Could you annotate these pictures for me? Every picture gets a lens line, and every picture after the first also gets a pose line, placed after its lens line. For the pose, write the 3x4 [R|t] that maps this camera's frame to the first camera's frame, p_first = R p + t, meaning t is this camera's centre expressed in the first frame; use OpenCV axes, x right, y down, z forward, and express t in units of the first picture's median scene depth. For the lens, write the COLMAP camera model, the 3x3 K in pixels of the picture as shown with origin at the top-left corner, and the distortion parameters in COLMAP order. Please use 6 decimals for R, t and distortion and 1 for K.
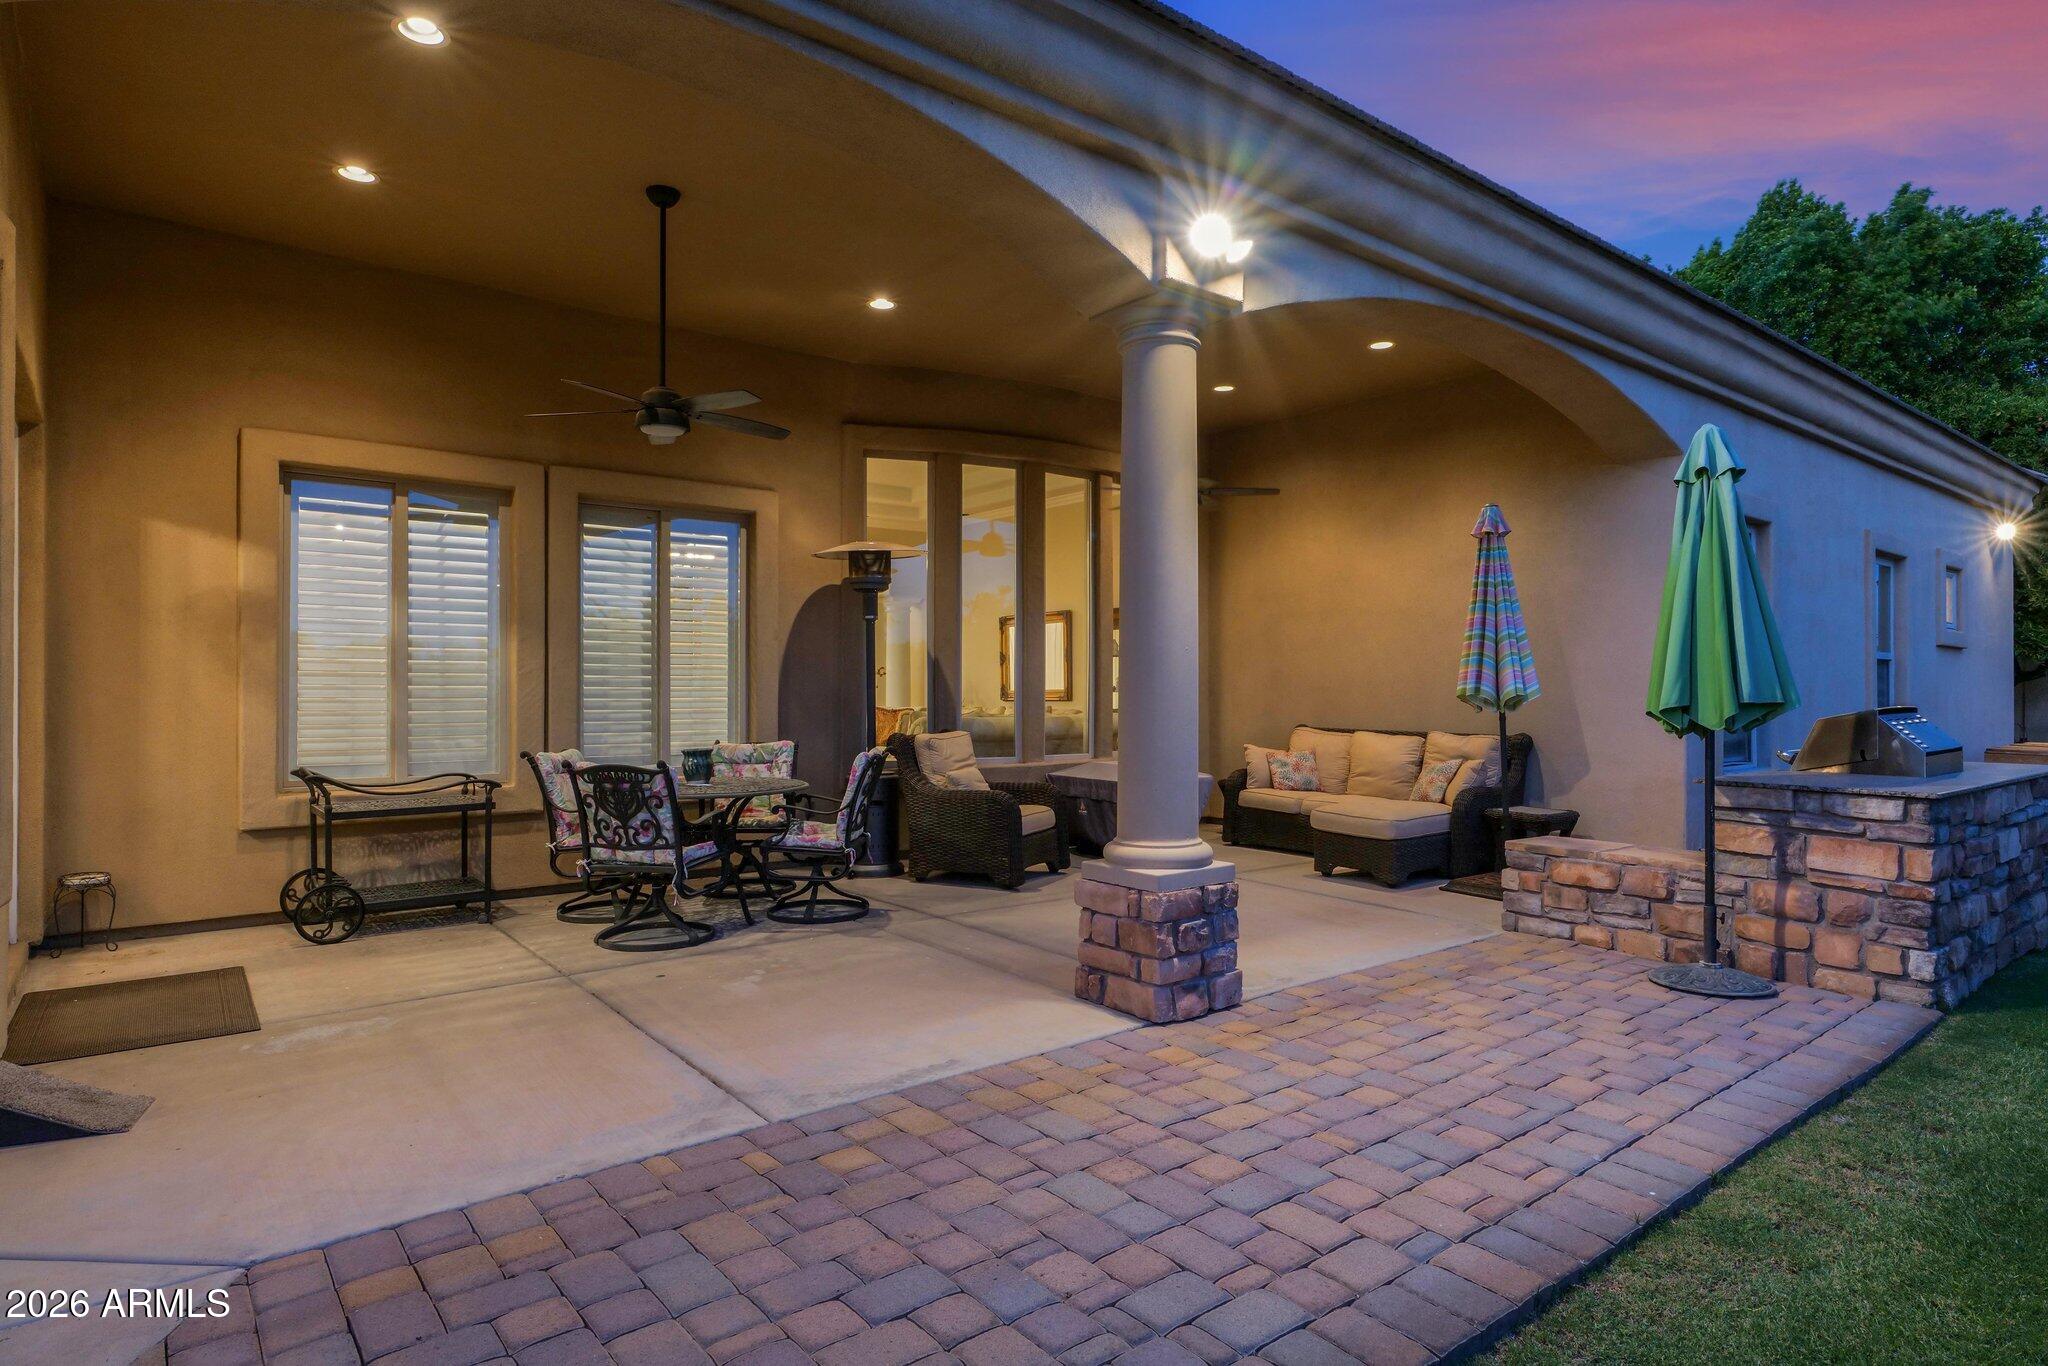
lens RADIAL K [[1139.5, 0, 1024.0], [0, 1139.5, 683.0], [0, 0, 1]] dist [0.001466, -0.000185]
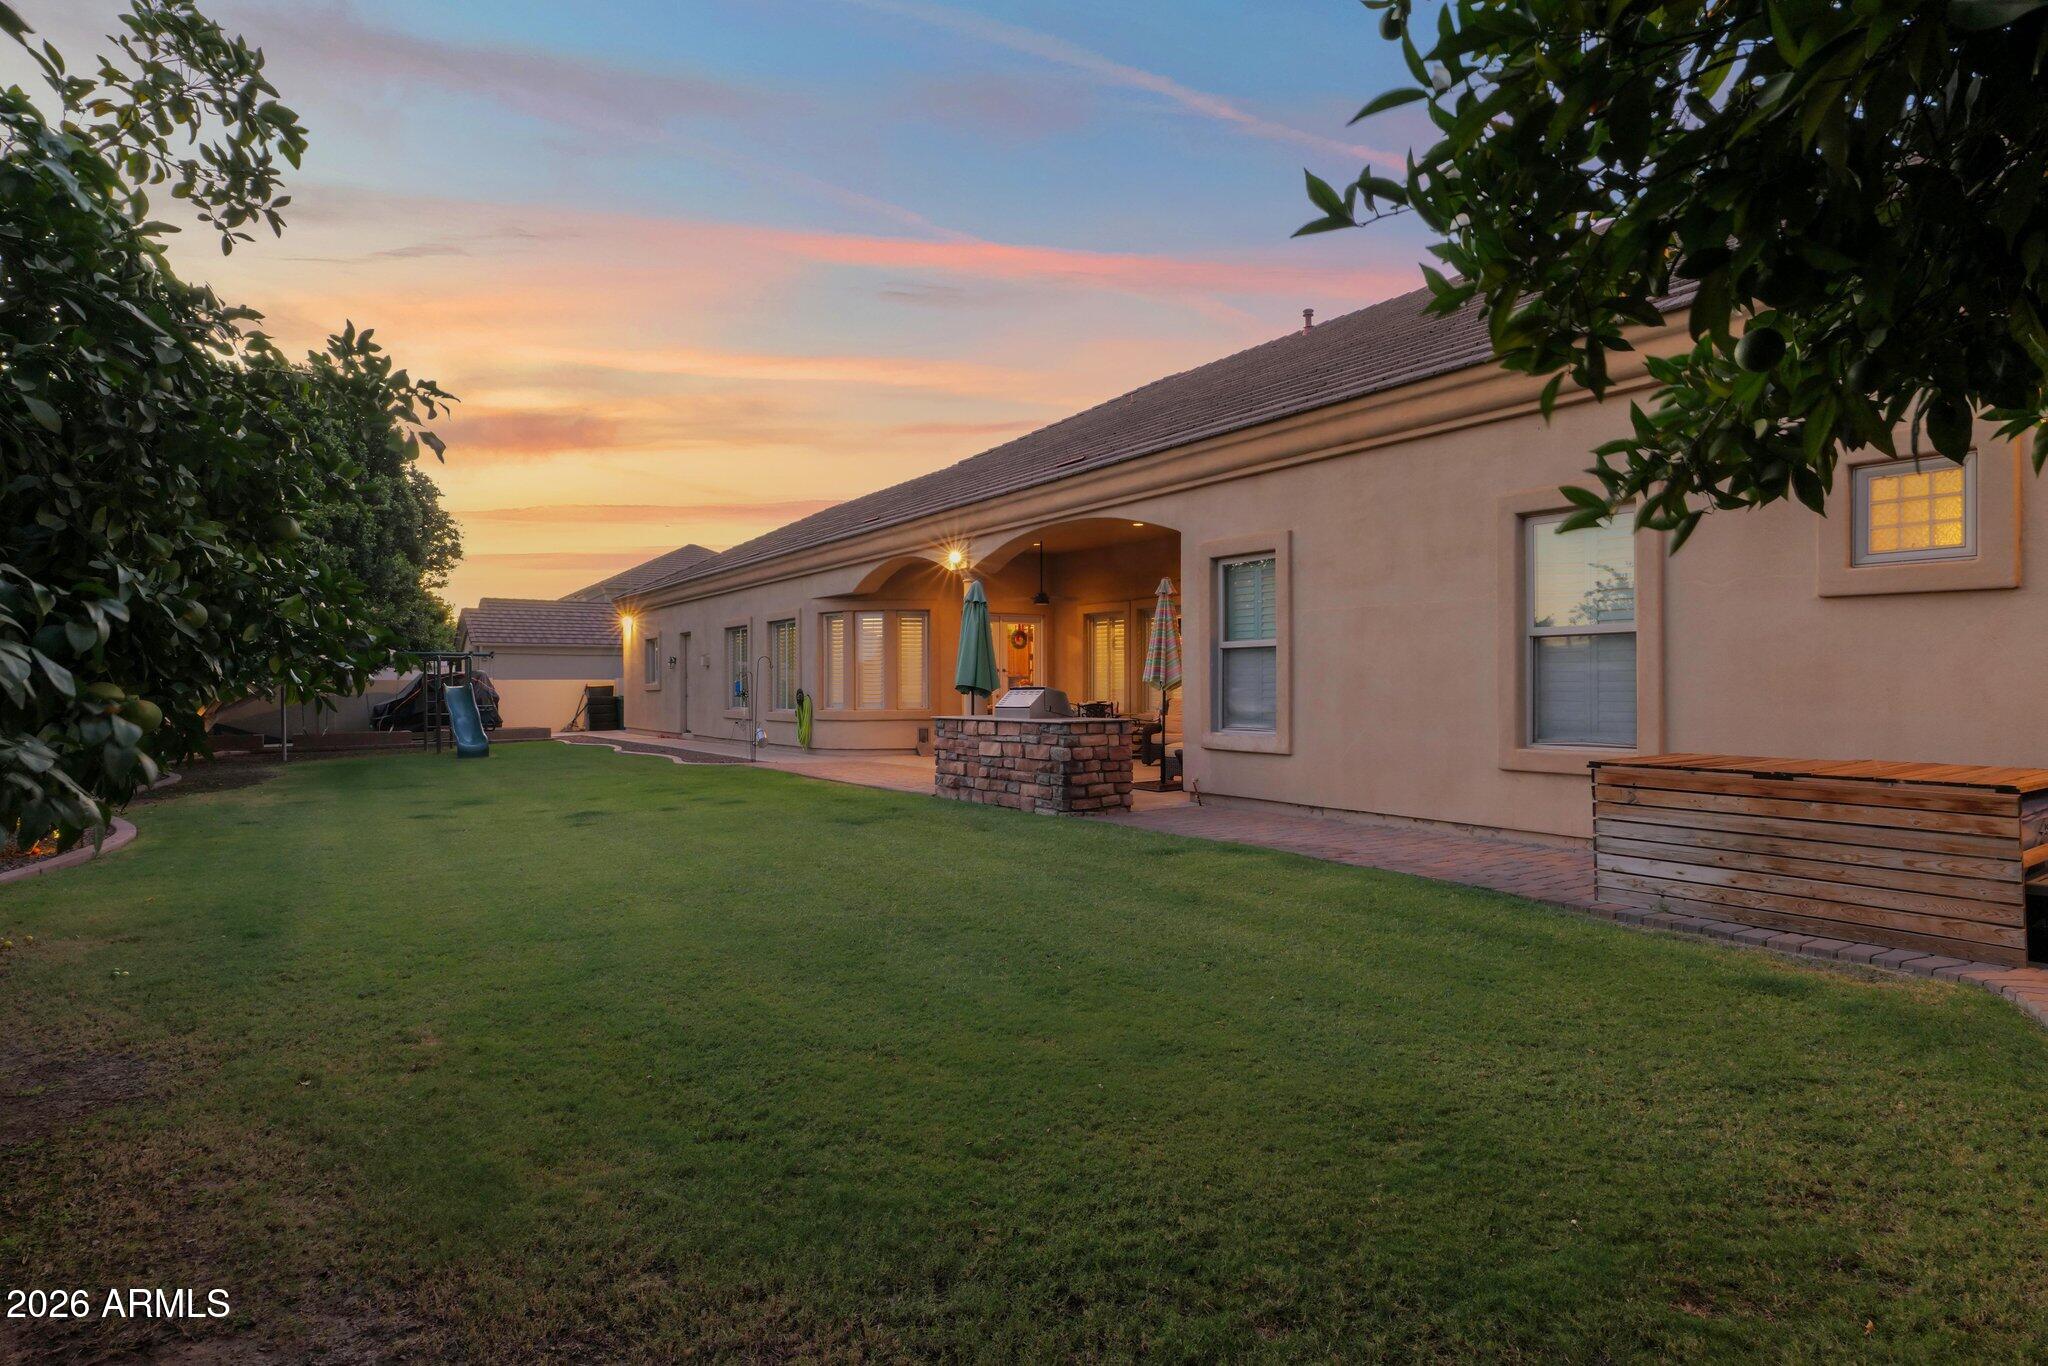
lens RADIAL K [[1091.1, 0, 1024.0], [0, 1091.1, 683.0], [0, 0, 1]] dist [-0.002616, -0.000244]
pose [[-0.086475, -0.001589, -0.996253, 2.618360], [0.012975, 0.999912, -0.002721, 0.016954], [0.996170, -0.013162, -0.086447, 1.103665]]
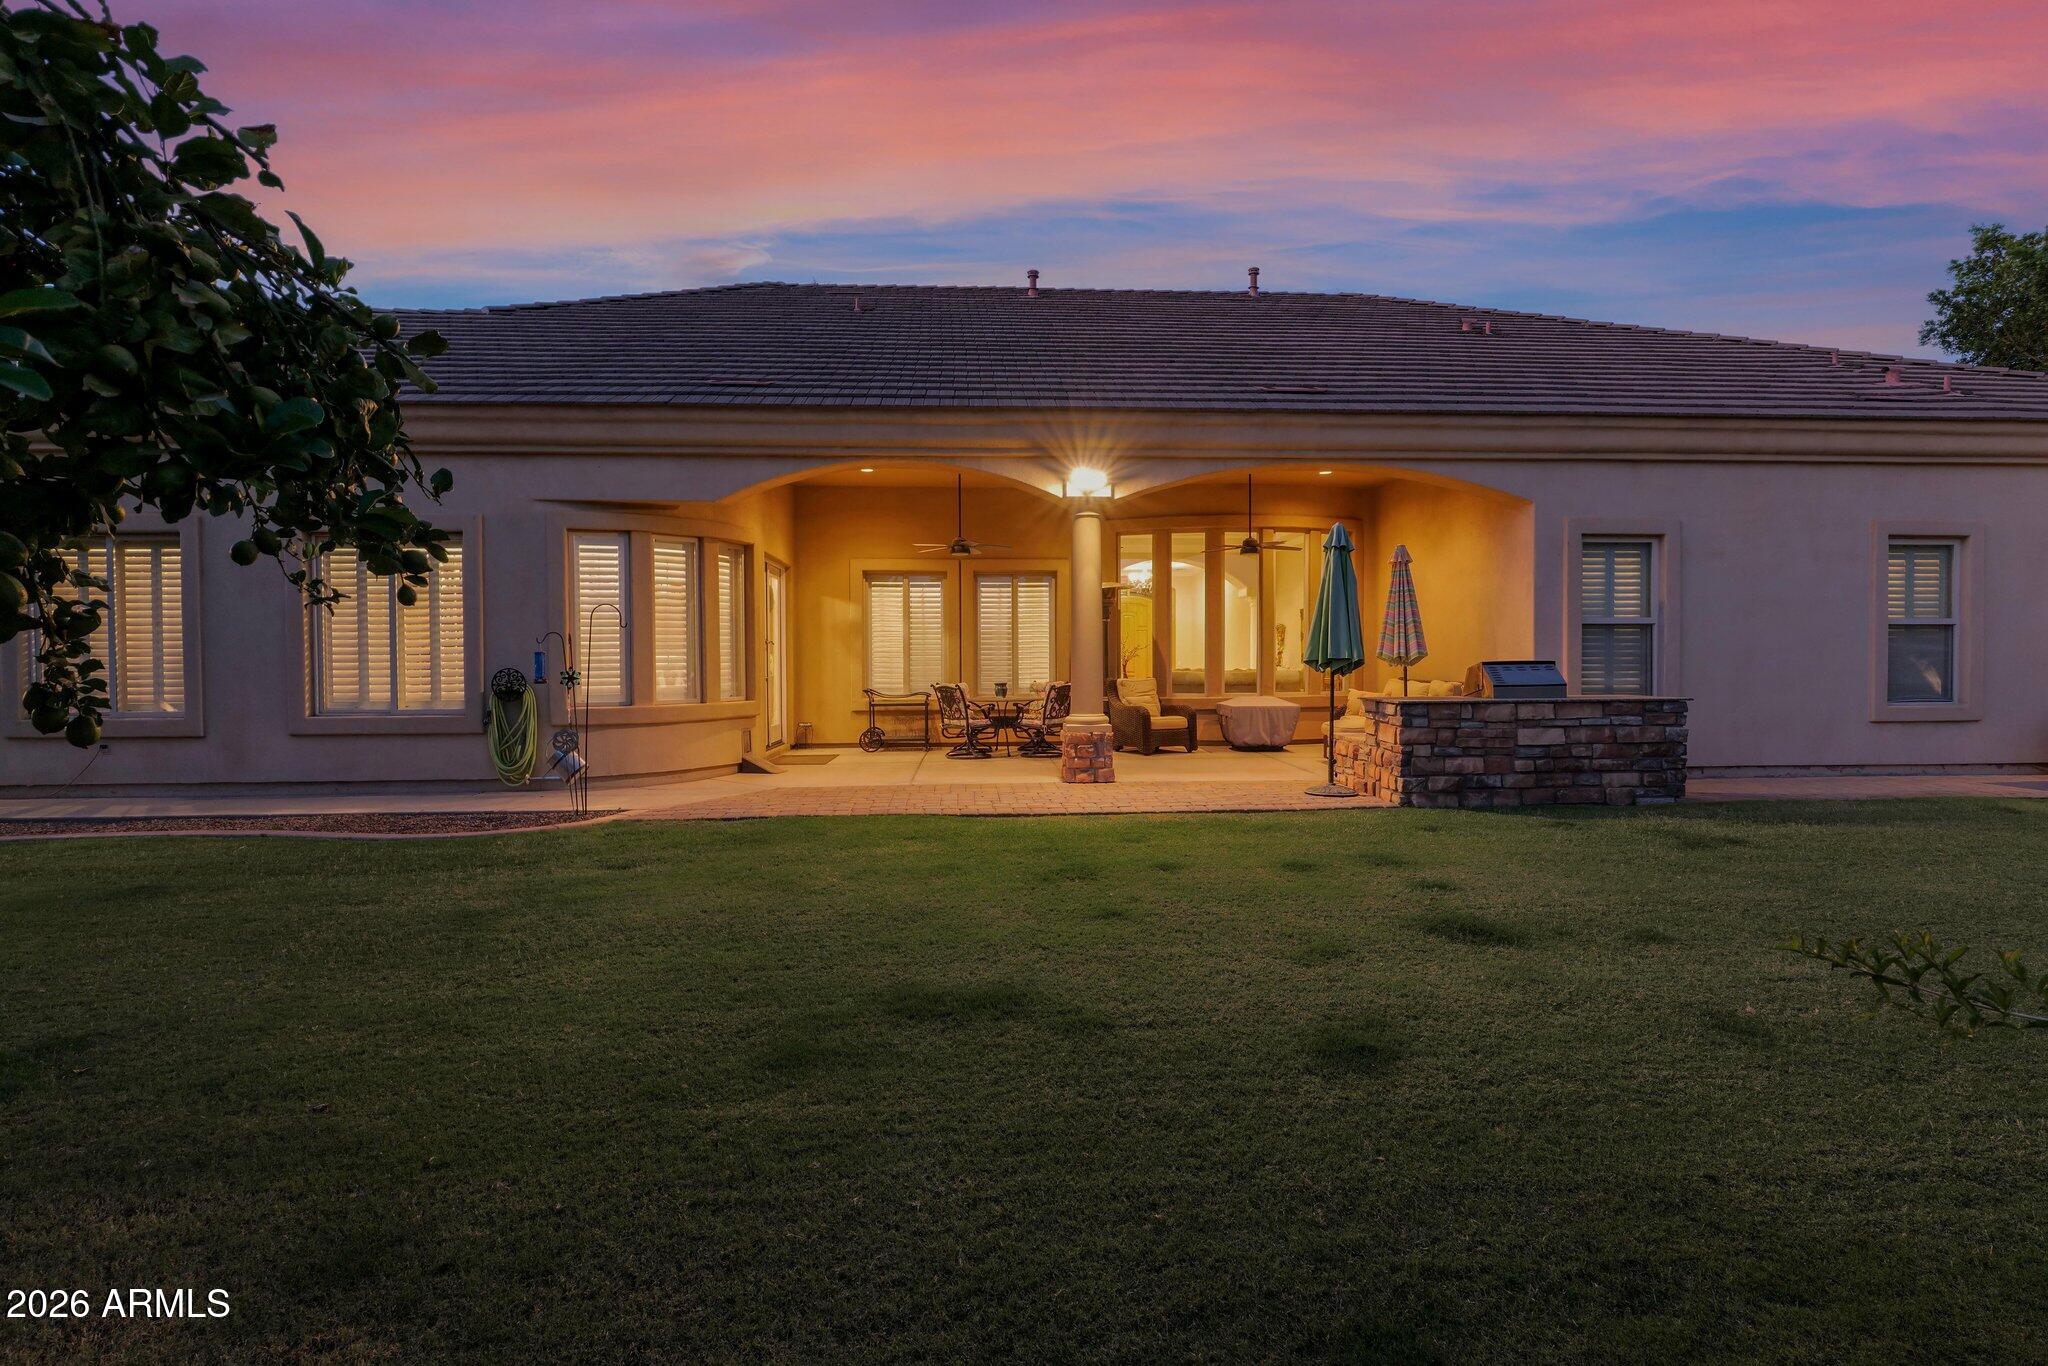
lens RADIAL K [[1010.2, 0, 1031.4], [0, 1010.2, 682.6], [0, 0, 1]] dist [-0.005908, -0.000344]
pose [[0.817283, 0.007666, -0.576186, 0.997751], [0.008516, 0.999642, 0.025379, 0.006759], [0.576174, -0.025649, 0.816925, -0.670152]]
